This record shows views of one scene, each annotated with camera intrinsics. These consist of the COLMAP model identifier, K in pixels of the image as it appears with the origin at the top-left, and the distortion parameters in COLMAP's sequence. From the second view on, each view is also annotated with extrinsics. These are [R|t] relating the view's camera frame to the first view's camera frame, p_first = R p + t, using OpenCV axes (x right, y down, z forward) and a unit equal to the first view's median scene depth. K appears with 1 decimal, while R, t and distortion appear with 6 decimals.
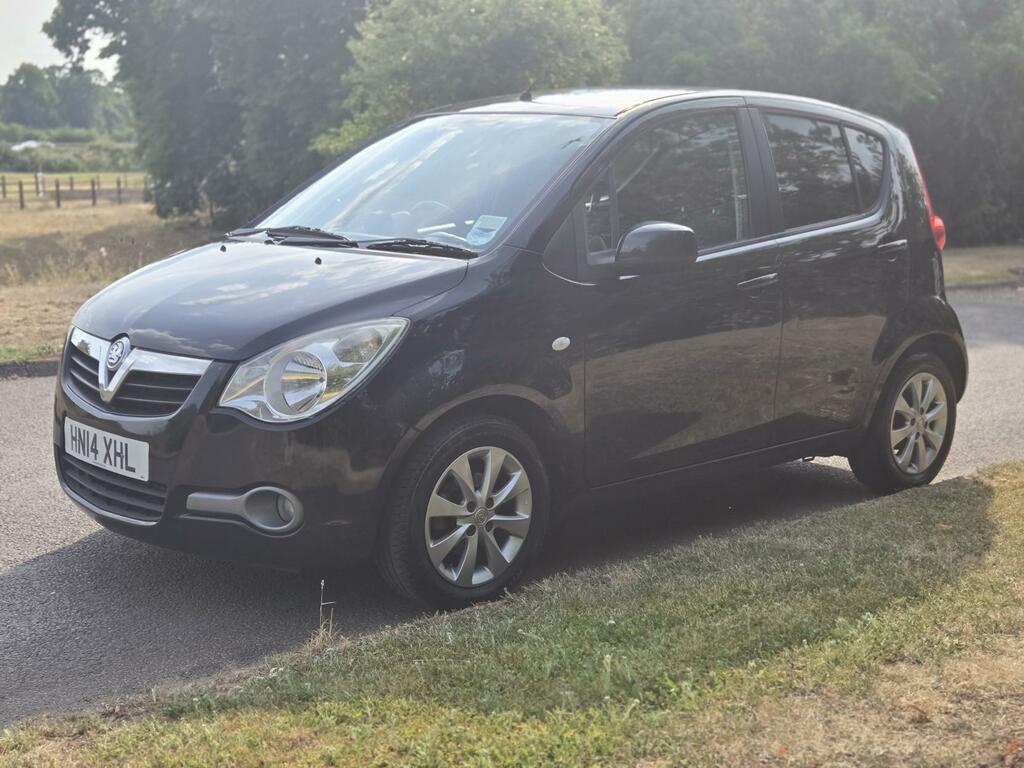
lens RADIAL K [[1343.3, 0, 512.0], [0, 1343.3, 384.0], [0, 0, 1]] dist [0.063879, -0.047489]
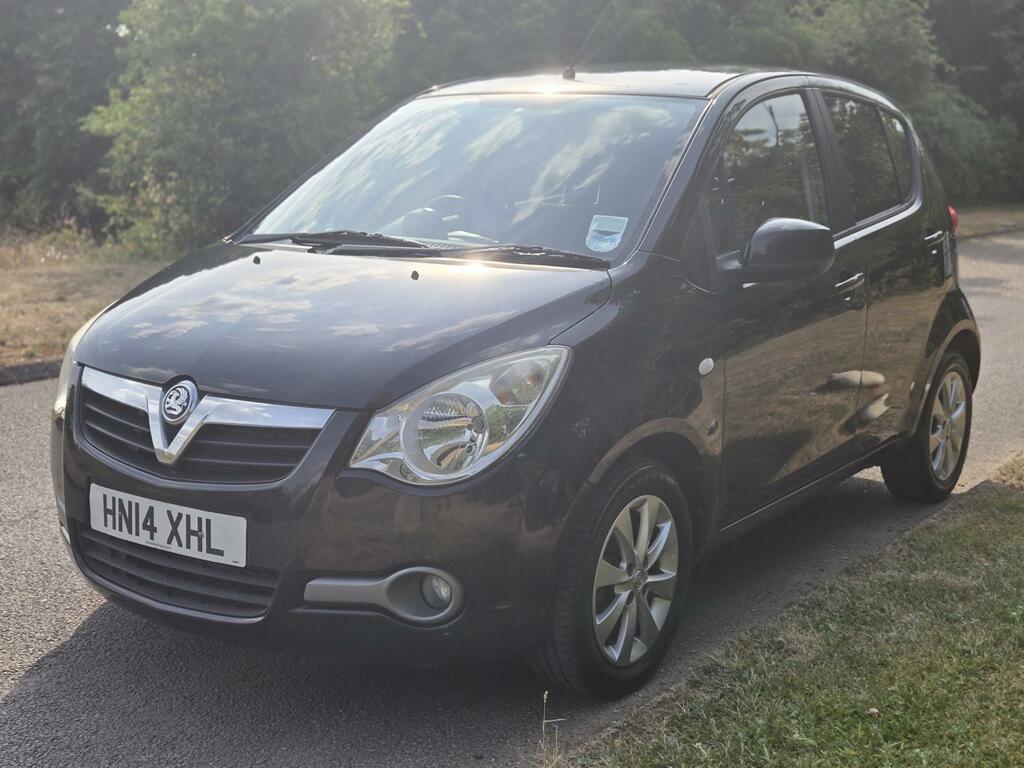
lens RADIAL K [[1343.3, 0, 512.0], [0, 1343.3, 384.0], [0, 0, 1]] dist [0.063879, -0.047489]
pose [[0.978191, -0.039730, 0.203871, -0.261209], [0.036768, 0.999156, 0.018301, -0.039855], [-0.204426, -0.010406, 0.978827, 0.200692]]
